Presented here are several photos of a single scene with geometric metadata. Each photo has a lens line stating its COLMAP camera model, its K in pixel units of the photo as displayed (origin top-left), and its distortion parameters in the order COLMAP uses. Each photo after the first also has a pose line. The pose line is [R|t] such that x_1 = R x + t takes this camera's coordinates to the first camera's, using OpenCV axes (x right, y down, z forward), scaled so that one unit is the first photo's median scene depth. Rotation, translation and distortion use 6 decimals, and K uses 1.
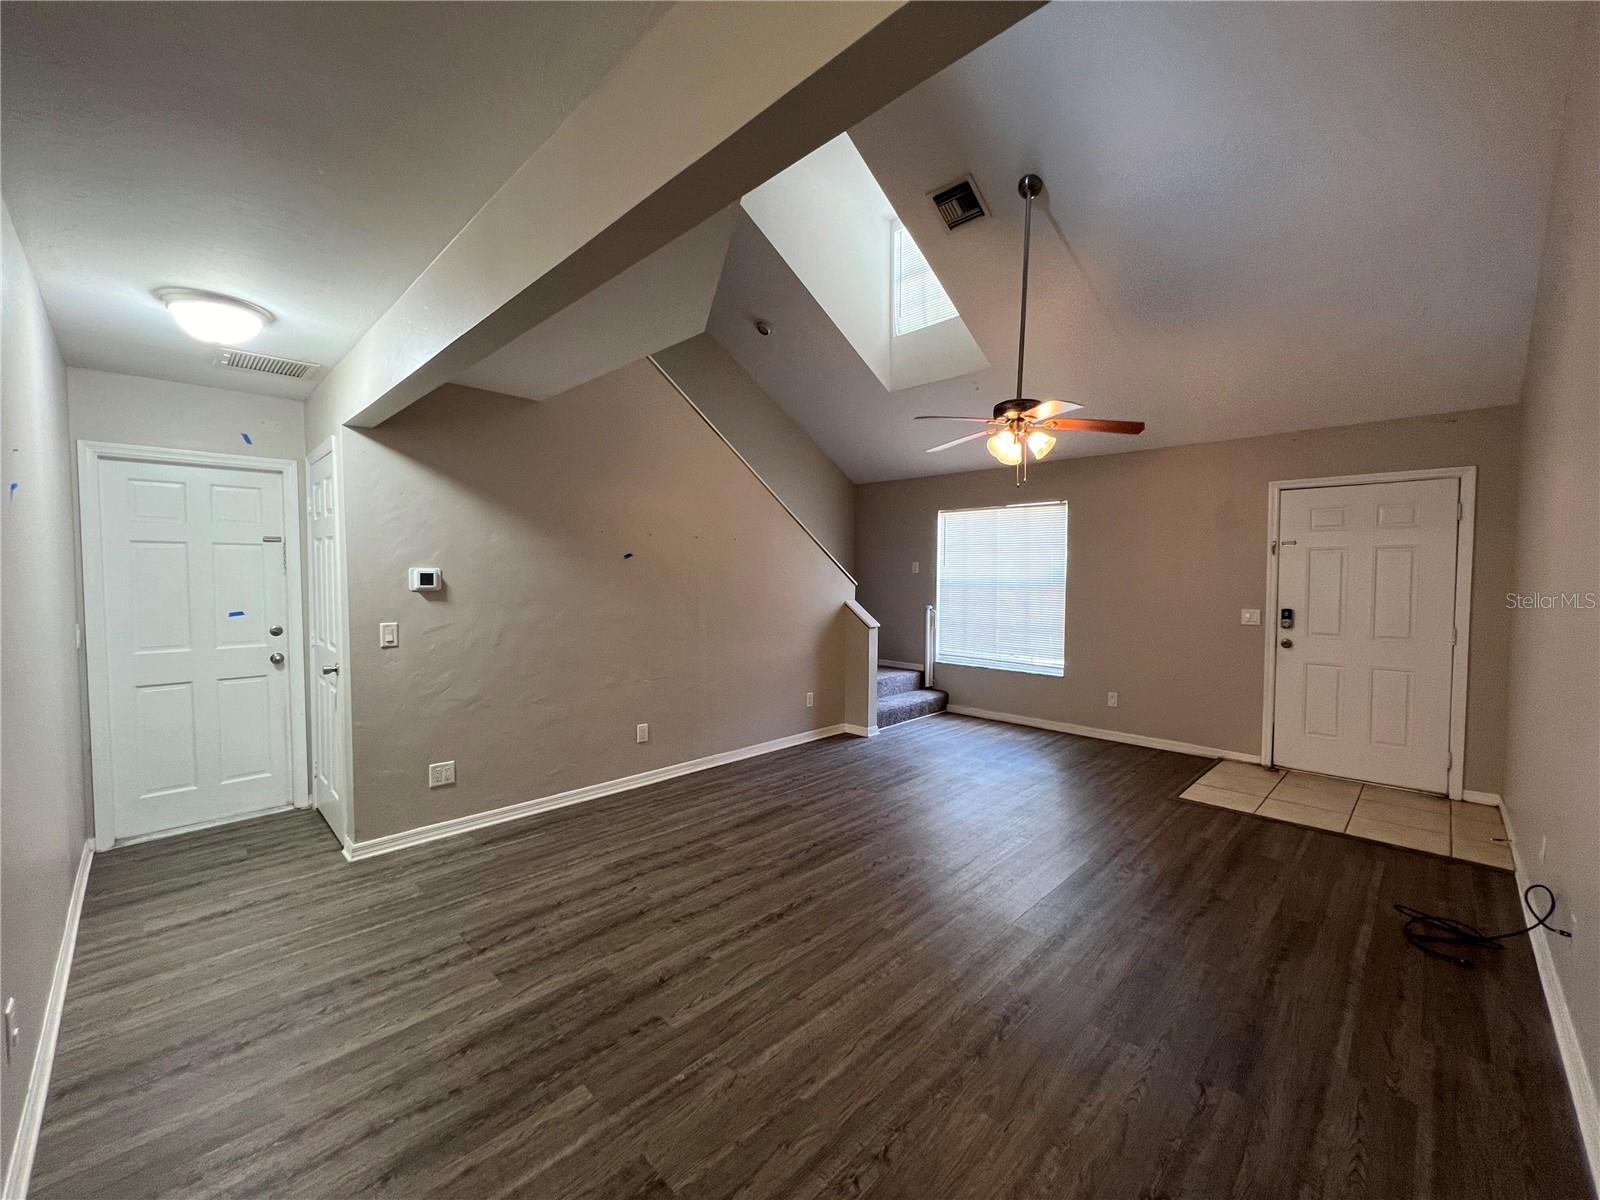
lens RADIAL K [[639.1, 0, 794.8], [0, 639.1, 599.9], [0, 0, 1]] dist [-0.005802, 0.001245]
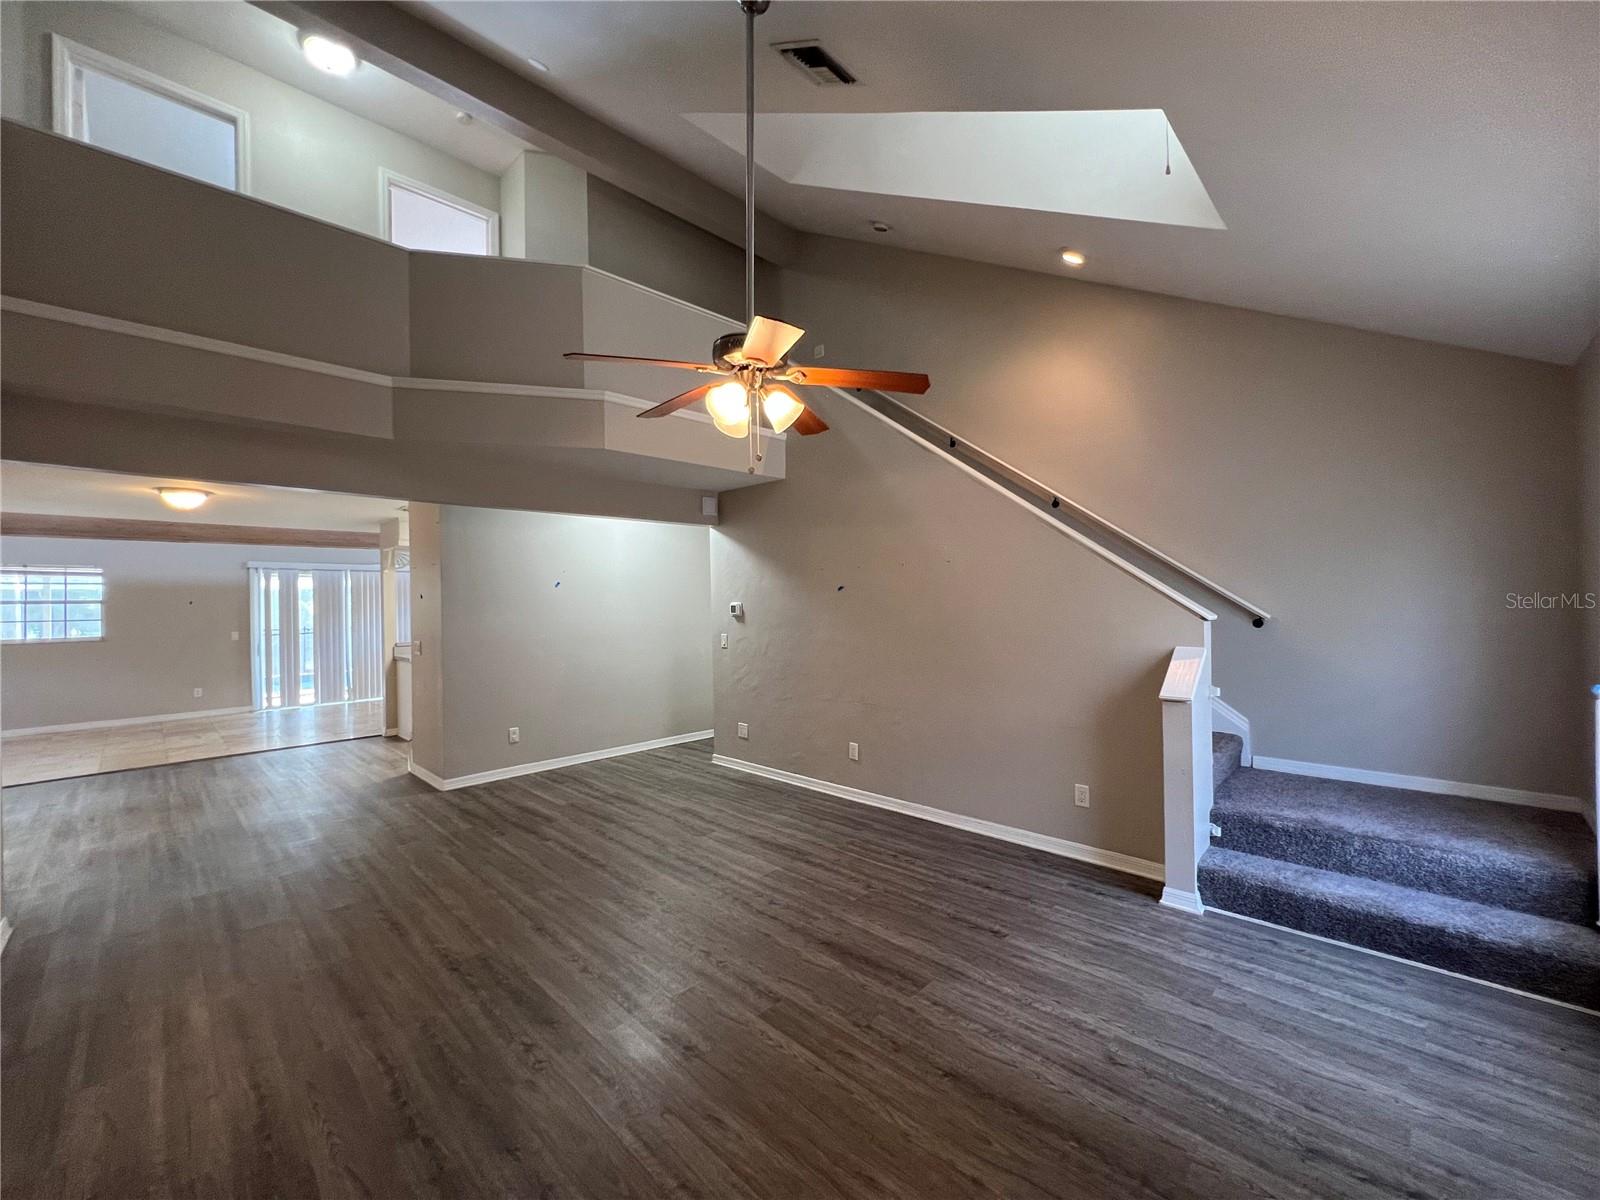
lens RADIAL K [[639.1, 0, 797.2], [0, 639.1, 599.4], [0, 0, 1]] dist [-0.005802, 0.001245]
pose [[0.007993, -0.006499, -0.999947, 1.037853], [-0.021115, 0.999755, -0.006666, -0.048159], [0.999745, 0.021167, 0.007854, 1.096032]]
